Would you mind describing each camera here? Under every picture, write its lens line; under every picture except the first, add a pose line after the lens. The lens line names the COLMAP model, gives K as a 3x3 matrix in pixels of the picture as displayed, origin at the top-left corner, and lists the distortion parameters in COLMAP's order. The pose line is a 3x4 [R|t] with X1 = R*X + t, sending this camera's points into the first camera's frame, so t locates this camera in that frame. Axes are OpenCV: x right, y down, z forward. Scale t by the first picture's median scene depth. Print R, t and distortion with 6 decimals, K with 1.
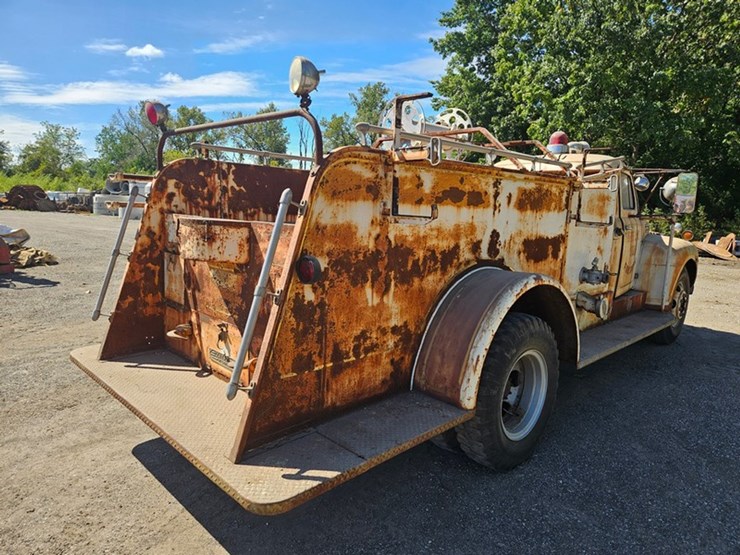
lens RADIAL K [[491.1, 0, 378.5], [0, 491.1, 271.6], [0, 0, 1]] dist [0.078884, -0.067842]
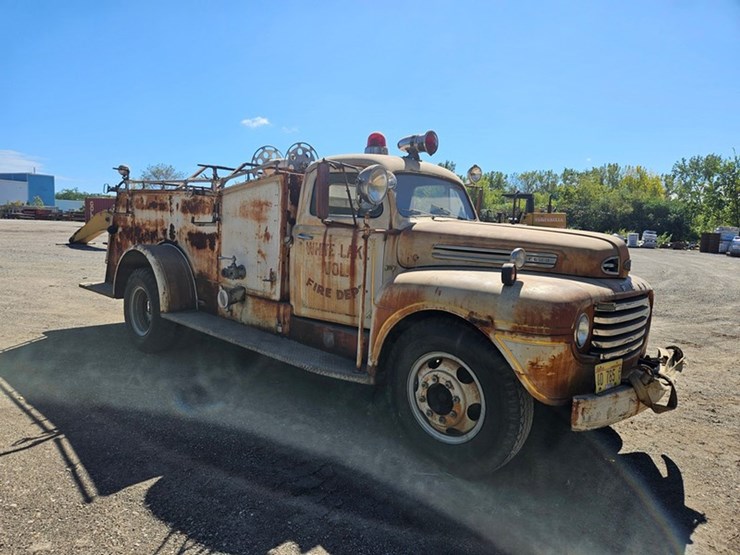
lens RADIAL K [[491.1, 0, 362.0], [0, 491.1, 270.8], [0, 0, 1]] dist [0.078884, -0.067842]
pose [[0.034391, 0.067524, -0.997125, 2.098196], [-0.181913, 0.981471, 0.060190, -0.153890], [0.982713, 0.179320, 0.046037, 1.655605]]
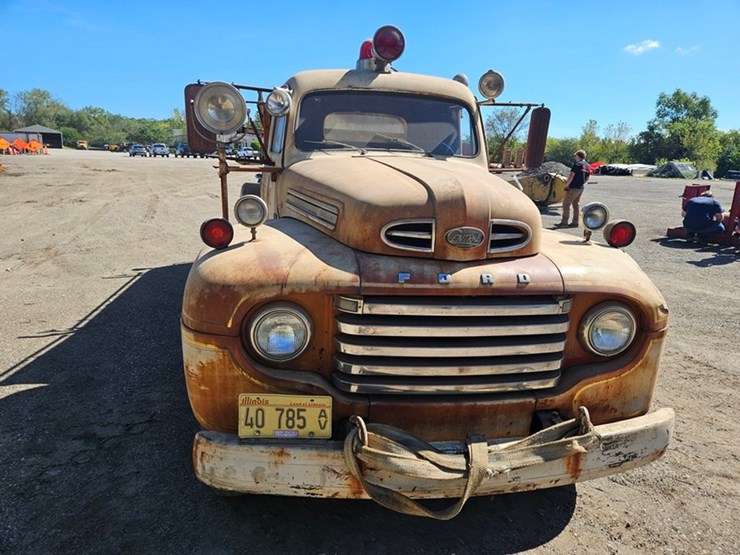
lens RADIAL K [[493.9, 0, 375.8], [0, 493.9, 272.6], [0, 0, 1]] dist [0.062461, -0.049104]
pose [[-0.581815, 0.139436, -0.801279, 1.592142], [-0.170203, 0.942507, 0.287598, -0.305410], [0.795312, 0.303709, -0.524632, 2.452945]]
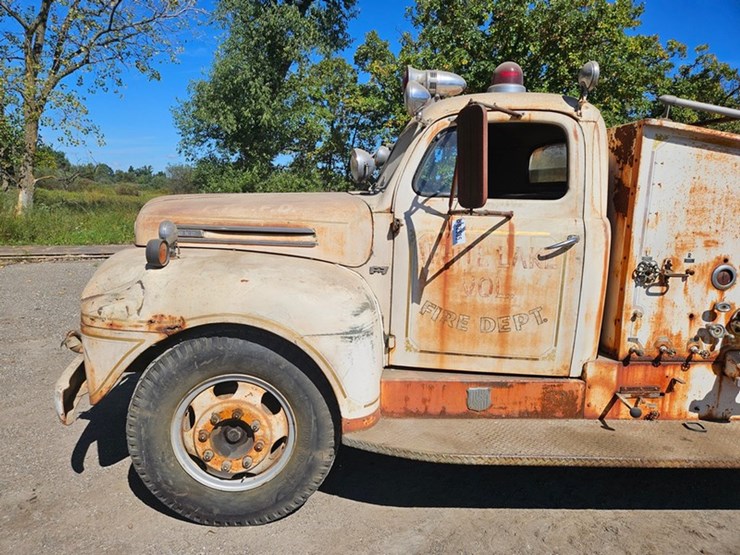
lens RADIAL K [[491.1, 0, 360.3], [0, 491.1, 269.0], [0, 0, 1]] dist [0.078884, -0.067842]
pose [[-0.739071, -0.155414, 0.655455, 0.137799], [0.043165, 0.960096, 0.276318, -0.374058], [-0.672243, 0.232511, -0.702871, 2.648513]]
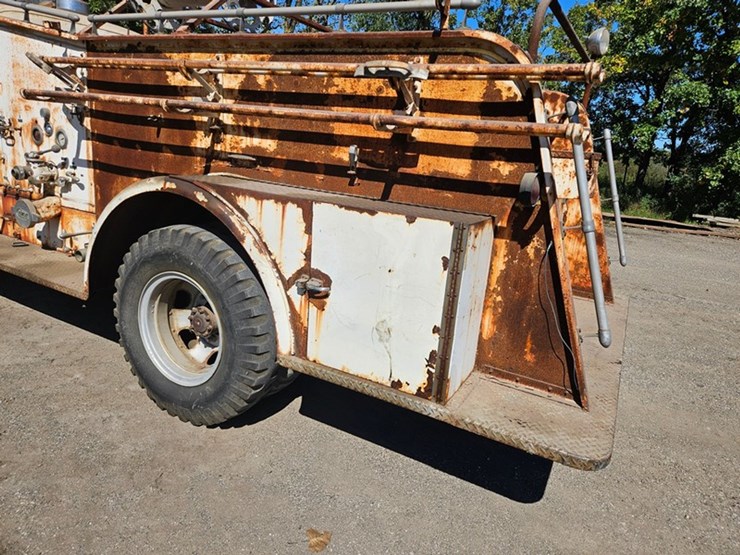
lens RADIAL K [[491.1, 0, 376.8], [0, 491.1, 270.2], [0, 0, 1]] dist [0.078884, -0.067842]
pose [[-0.281729, -0.301540, 0.910880, -0.973489], [0.028393, 0.946298, 0.322046, -0.174207], [-0.959074, 0.116592, -0.258038, 1.368669]]
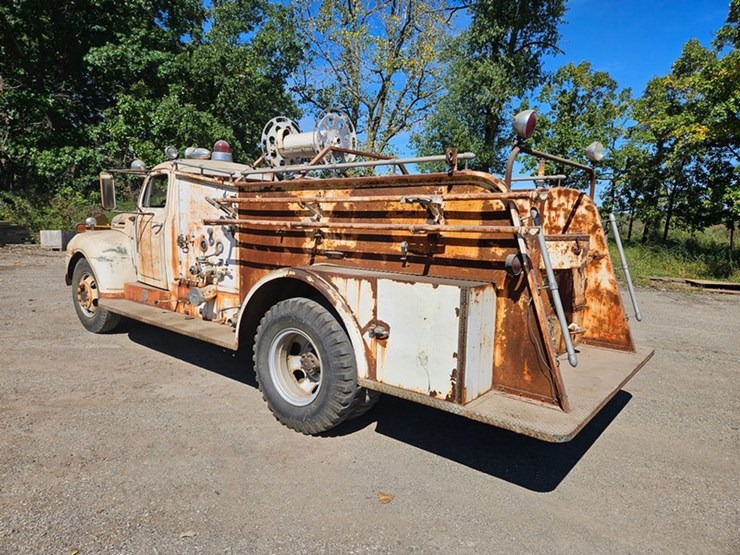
lens RADIAL K [[491.1, 0, 357.1], [0, 491.1, 279.1], [0, 0, 1]] dist [0.078884, -0.067842]
pose [[-0.087126, -0.158279, 0.983543, -1.325306], [0.108882, 0.979869, 0.167333, -0.226218], [-0.990229, 0.121670, -0.068139, 1.384059]]
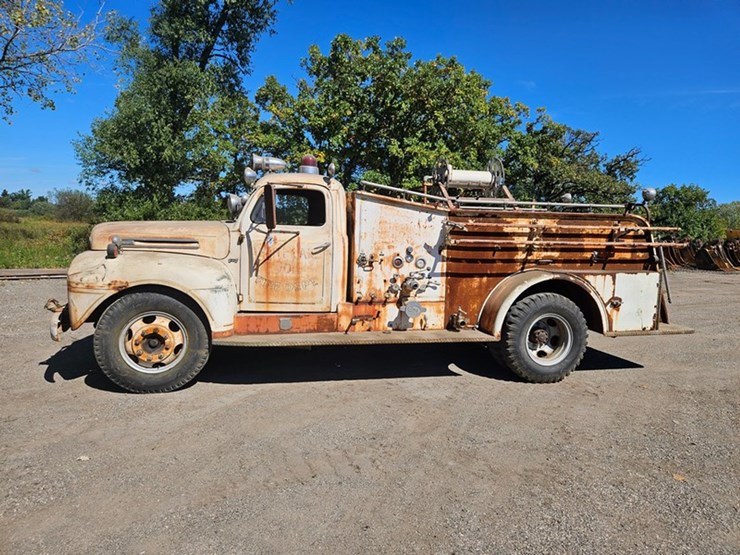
lens RADIAL K [[491.1, 0, 375.5], [0, 491.1, 270.4], [0, 0, 1]] dist [0.078884, -0.067842]
pose [[-0.861811, -0.109296, 0.495314, -0.522755], [0.007216, 0.973769, 0.227426, -0.473057], [-0.507178, 0.199572, -0.838416, 3.153975]]
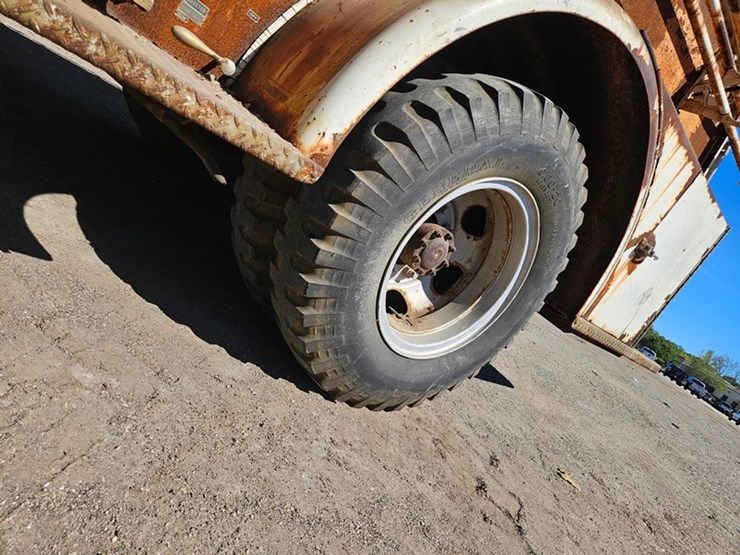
lens RADIAL K [[491.1, 0, 377.6], [0, 491.1, 271.1], [0, 0, 1]] dist [0.078884, -0.067842]
pose [[-0.808827, -0.587767, -0.018140, -0.148575], [-0.565353, 0.768755, 0.298985, 0.059681], [-0.161789, 0.252082, -0.954085, 1.900834]]
